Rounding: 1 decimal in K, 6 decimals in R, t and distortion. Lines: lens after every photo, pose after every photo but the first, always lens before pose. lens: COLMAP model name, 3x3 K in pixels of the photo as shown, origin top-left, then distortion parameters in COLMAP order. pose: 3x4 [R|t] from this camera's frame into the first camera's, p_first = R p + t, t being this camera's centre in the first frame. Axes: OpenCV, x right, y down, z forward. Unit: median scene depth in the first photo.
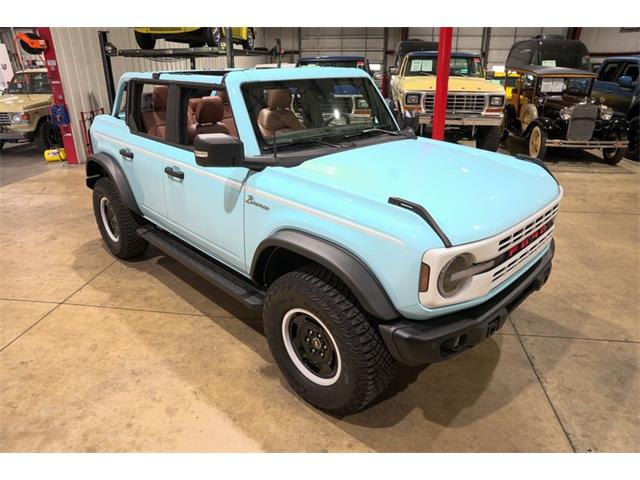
lens RADIAL K [[438.0, 0, 320.5], [0, 438.0, 241.1], [0, 0, 1]] dist [-0.135144, 0.103589]
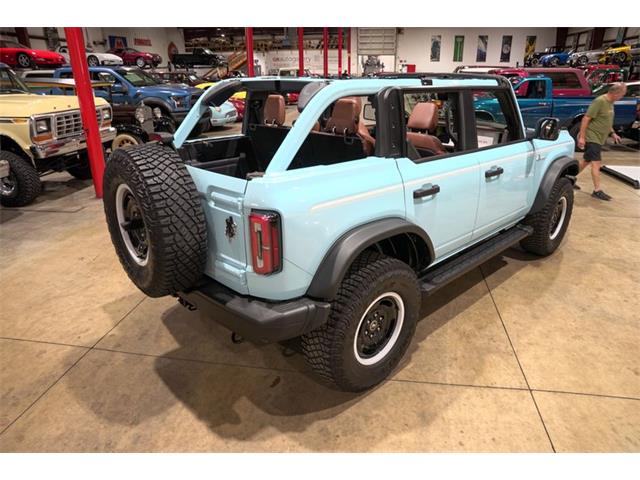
lens RADIAL K [[438.0, 0, 322.3], [0, 438.0, 244.1], [0, 0, 1]] dist [-0.135144, 0.103589]
pose [[0.026414, -0.374501, 0.926850, -1.404415], [0.395850, 0.855301, 0.334310, -0.532057], [-0.917935, 0.358063, 0.170838, 1.293404]]
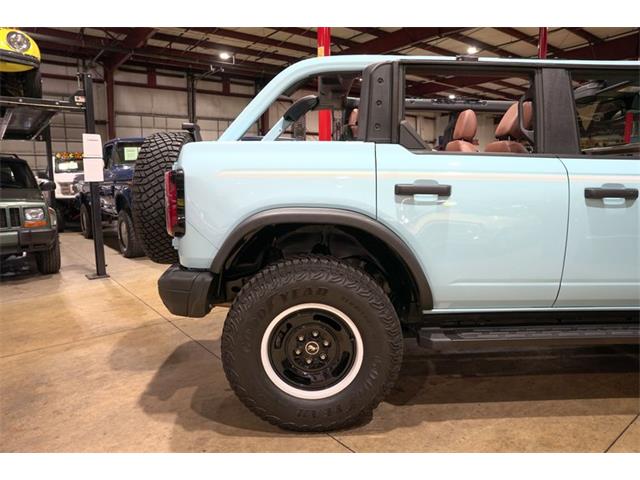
lens RADIAL K [[438.0, 0, 321.5], [0, 438.0, 238.3], [0, 0, 1]] dist [-0.135144, 0.103589]
pose [[0.692608, -0.103045, 0.713916, -1.116375], [0.286791, 0.947489, -0.141474, -0.133234], [-0.661849, 0.302731, 0.685791, 0.895378]]
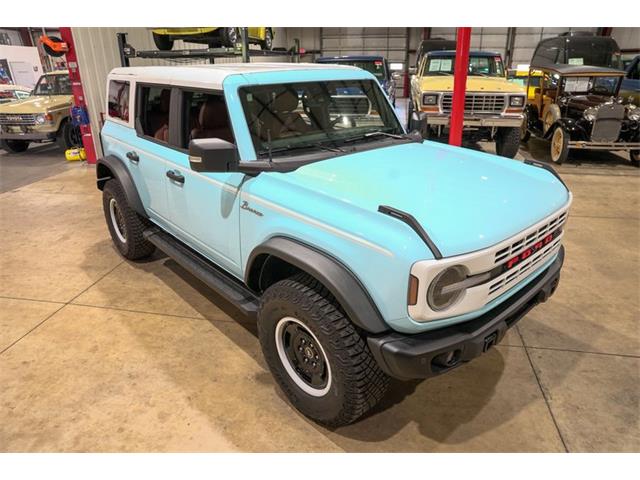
lens RADIAL K [[438.0, 0, 321.1], [0, 438.0, 241.1], [0, 0, 1]] dist [-0.135144, 0.103589]
pose [[0.998648, 0.013118, -0.050293, 0.050362], [-0.013029, 0.999913, 0.002085, -0.014716], [0.050316, -0.001427, 0.998732, 0.020379]]
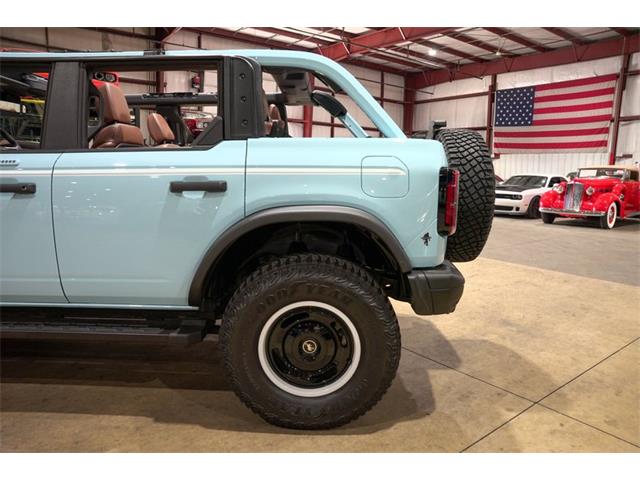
lens RADIAL K [[438.0, 0, 322.3], [0, 438.0, 243.0], [0, 0, 1]] dist [-0.135144, 0.103589]
pose [[-0.710775, 0.104584, -0.695601, 0.161614], [-0.288074, 0.858877, 0.423491, -0.649659], [0.641726, 0.501391, -0.580340, 2.097922]]
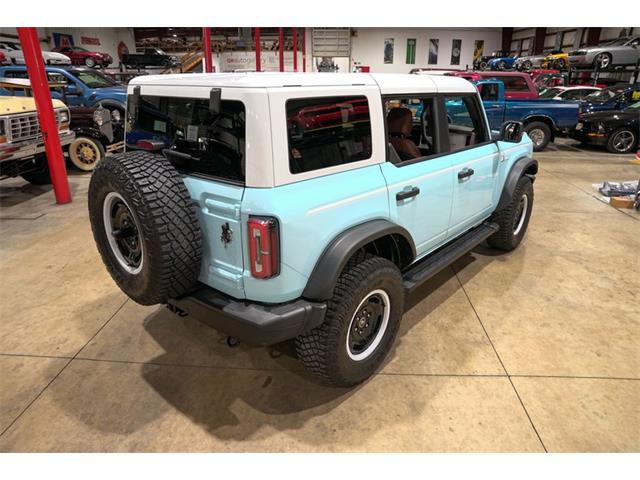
lens RADIAL K [[438.0, 0, 322.5], [0, 438.0, 242.6], [0, 0, 1]] dist [-0.135144, 0.103589]
pose [[-0.074965, -0.368605, 0.926558, -1.427360], [0.384207, 0.846759, 0.367945, -0.565451], [-0.920198, 0.383573, 0.078144, 1.346665]]
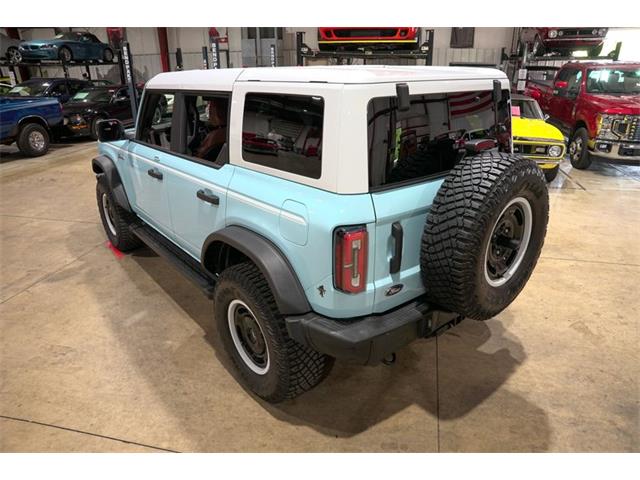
lens RADIAL K [[438.0, 0, 322.1], [0, 438.0, 241.4], [0, 0, 1]] dist [-0.135144, 0.103589]
pose [[-0.995878, -0.018564, 0.088787, -0.457359], [0.050591, 0.698767, 0.713558, -0.947052], [-0.075288, 0.715109, -0.694947, 2.225663]]
